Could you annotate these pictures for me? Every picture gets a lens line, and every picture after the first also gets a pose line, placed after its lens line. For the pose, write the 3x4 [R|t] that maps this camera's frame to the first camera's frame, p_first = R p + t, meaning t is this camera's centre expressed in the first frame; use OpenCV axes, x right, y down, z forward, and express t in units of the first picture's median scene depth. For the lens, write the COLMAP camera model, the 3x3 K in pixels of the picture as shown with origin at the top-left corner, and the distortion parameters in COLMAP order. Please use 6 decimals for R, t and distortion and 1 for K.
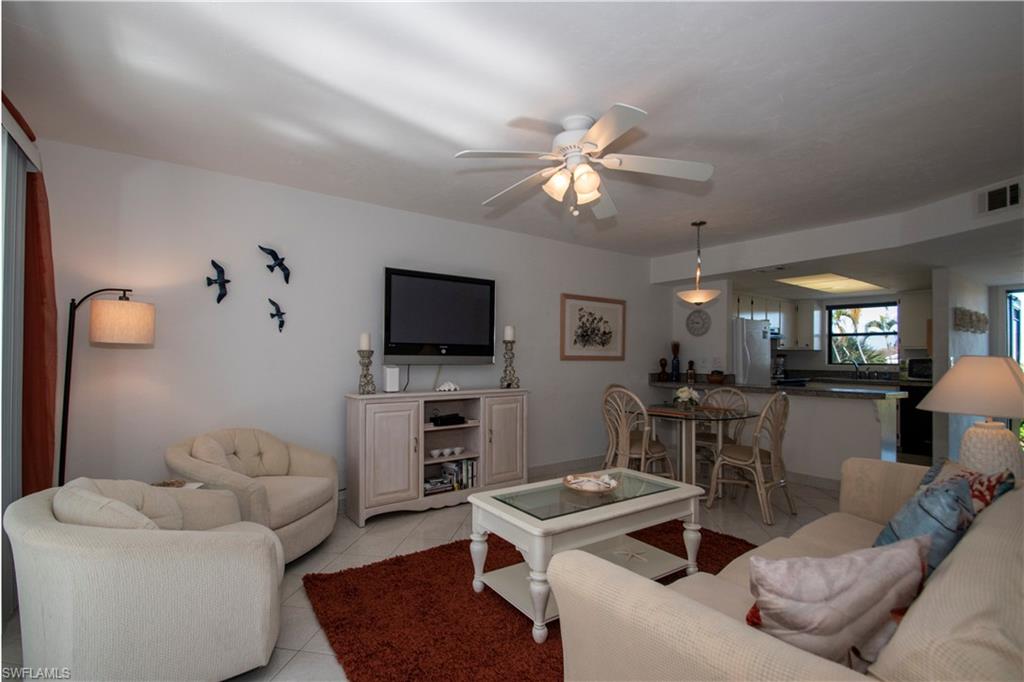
lens RADIAL K [[459.6, 0, 495.5], [0, 459.6, 352.4], [0, 0, 1]] dist [0.002387, -0.012399]
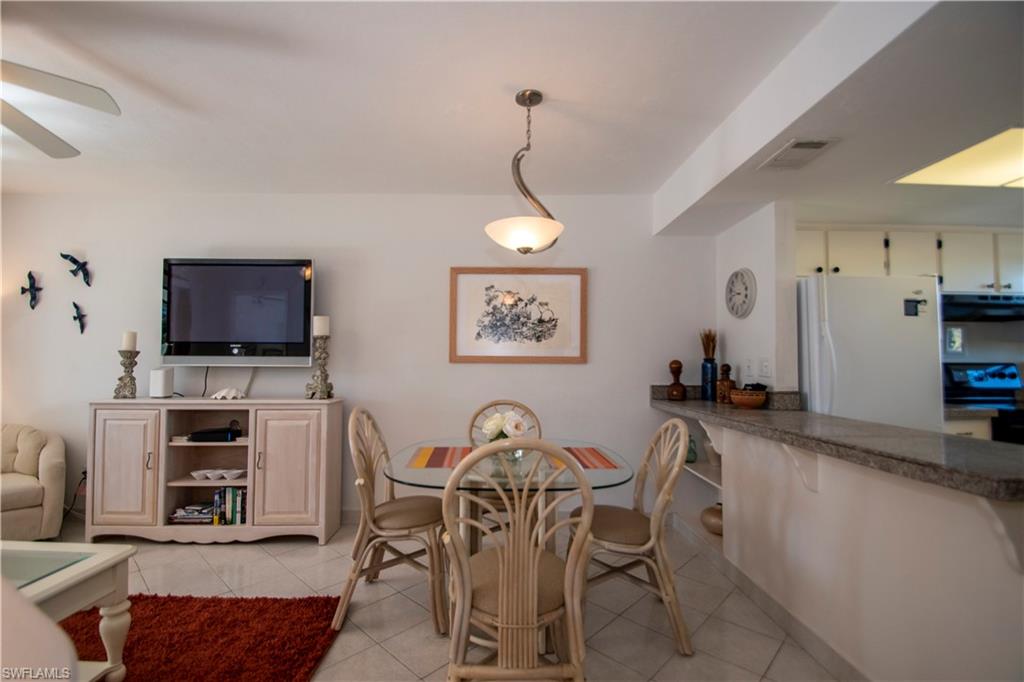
lens RADIAL K [[448.2, 0, 500.6], [0, 448.2, 343.6], [0, 0, 1]] dist [0.003790, -0.011101]
pose [[0.827018, -0.028687, -0.561443, 0.735848], [0.006621, 0.999125, -0.041298, 0.020920], [0.562136, 0.030437, 0.826485, 0.601020]]
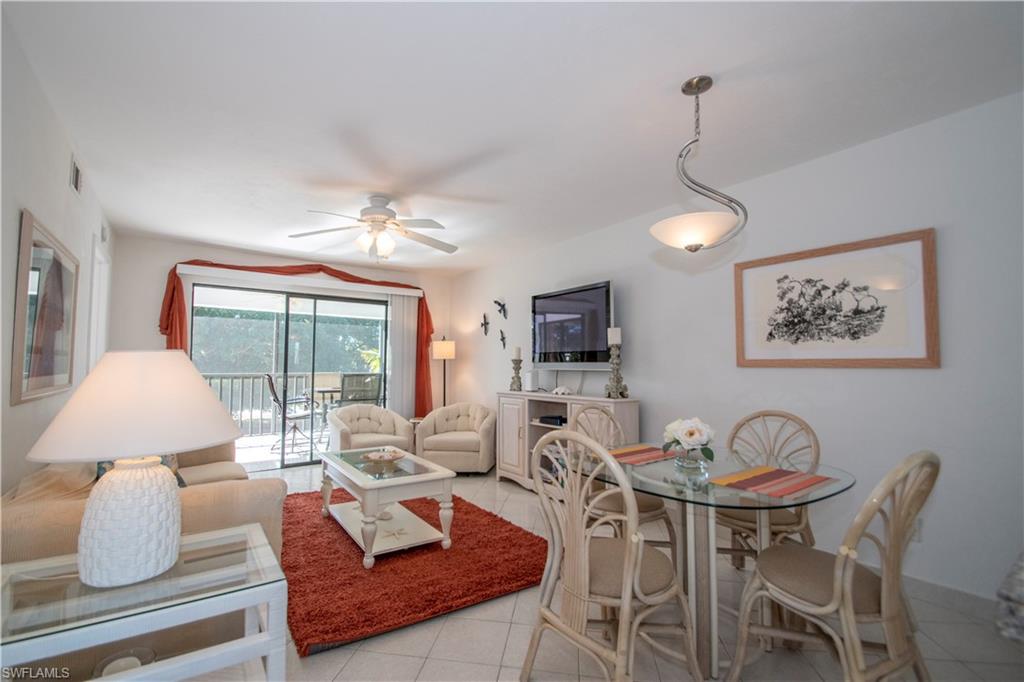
lens RADIAL K [[448.2, 0, 500.6], [0, 448.2, 343.6], [0, 0, 1]] dist [0.003790, -0.011101]
pose [[0.013182, -0.059230, -0.998157, 0.955905], [0.004050, 0.998239, -0.059181, 0.024961], [0.999905, -0.003262, 0.013399, 0.825407]]
